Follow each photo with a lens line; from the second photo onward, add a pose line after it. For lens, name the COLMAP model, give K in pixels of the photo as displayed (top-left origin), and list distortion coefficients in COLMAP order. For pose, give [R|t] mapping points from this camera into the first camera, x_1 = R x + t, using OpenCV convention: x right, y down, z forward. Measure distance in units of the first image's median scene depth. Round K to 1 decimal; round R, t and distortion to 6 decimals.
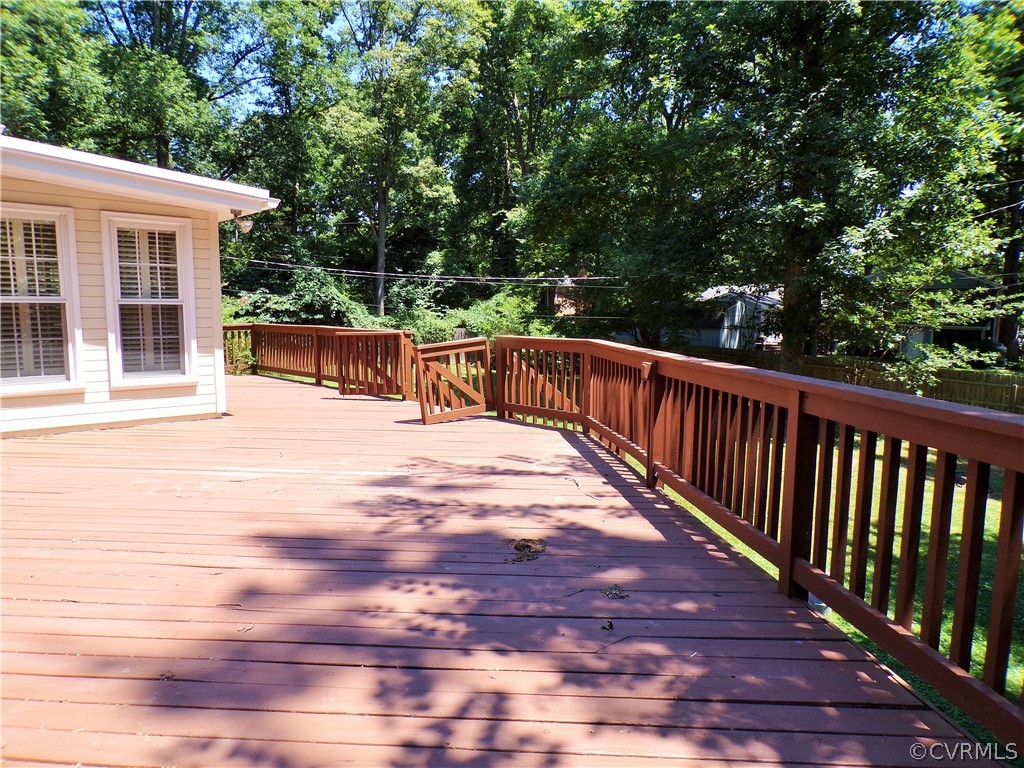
lens RADIAL K [[708.4, 0, 512.0], [0, 708.4, 384.0], [0, 0, 1]] dist [0.000037, 0.003925]
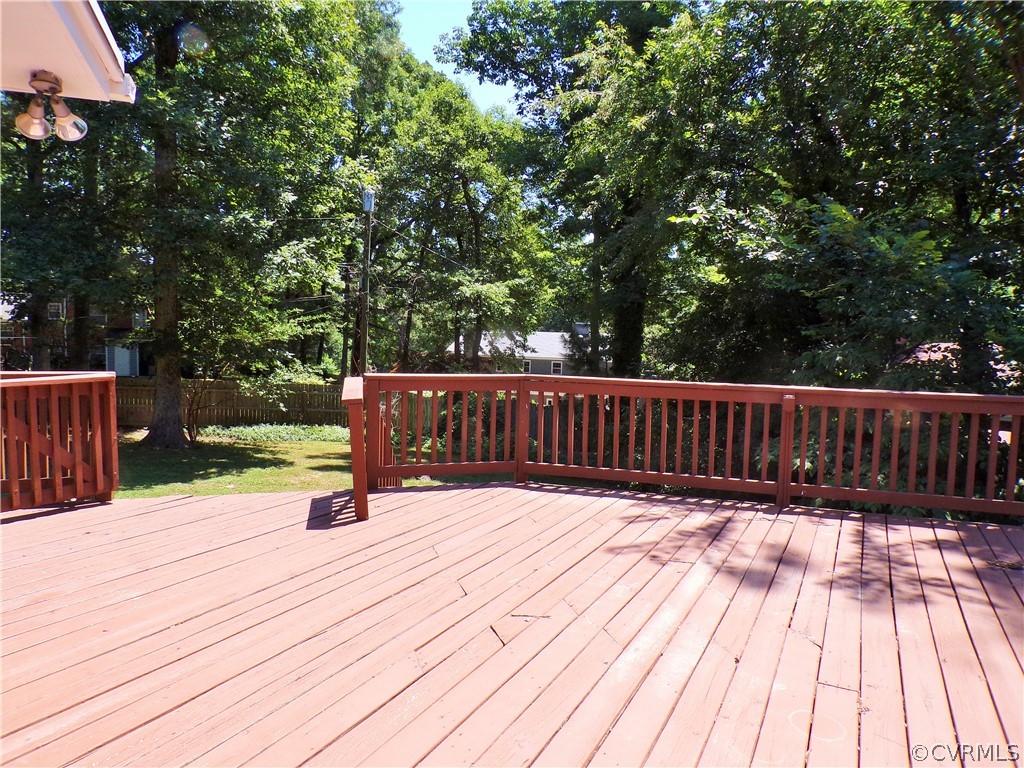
lens RADIAL K [[708.4, 0, 512.0], [0, 708.4, 384.0], [0, 0, 1]] dist [0.000037, 0.003925]
pose [[0.373349, -0.052753, 0.926190, -1.129156], [0.061229, 0.997606, 0.032139, -0.124113], [-0.925668, 0.044710, 0.375686, 1.118796]]
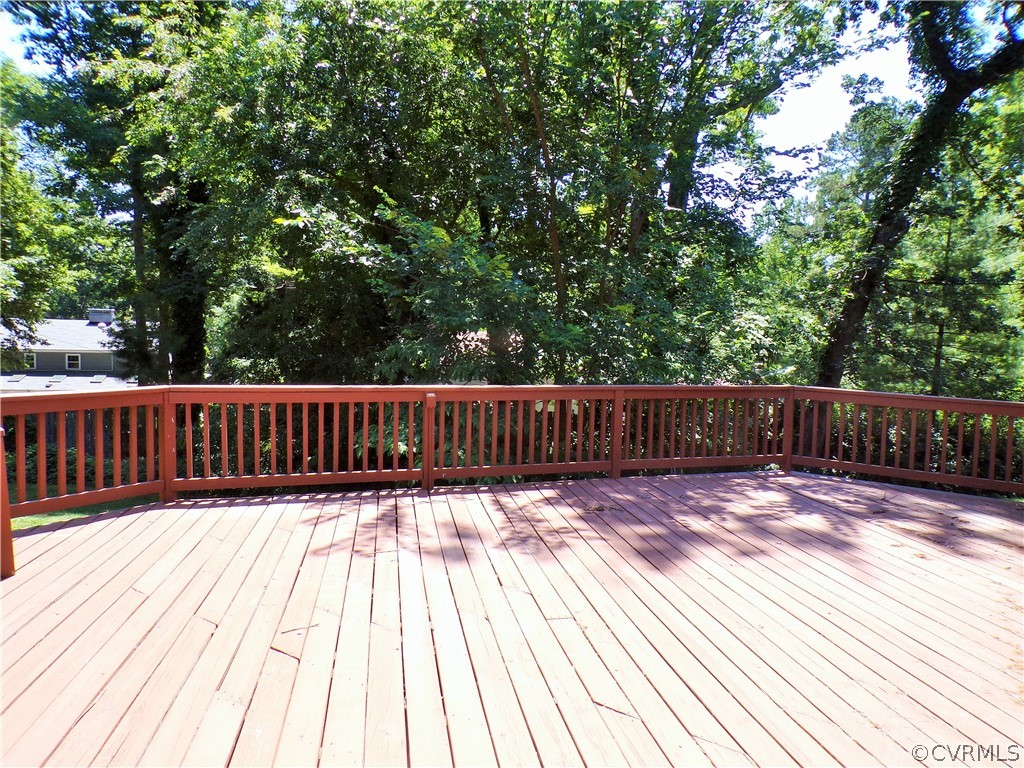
lens RADIAL K [[703.3, 0, 512.0], [0, 703.3, 384.0], [0, 0, 1]] dist [-0.002795, 0.025701]
pose [[-0.248059, -0.074062, 0.965910, -1.228263], [0.068550, 0.993232, 0.093761, -0.178107], [-0.966317, 0.089471, -0.241303, 1.322921]]
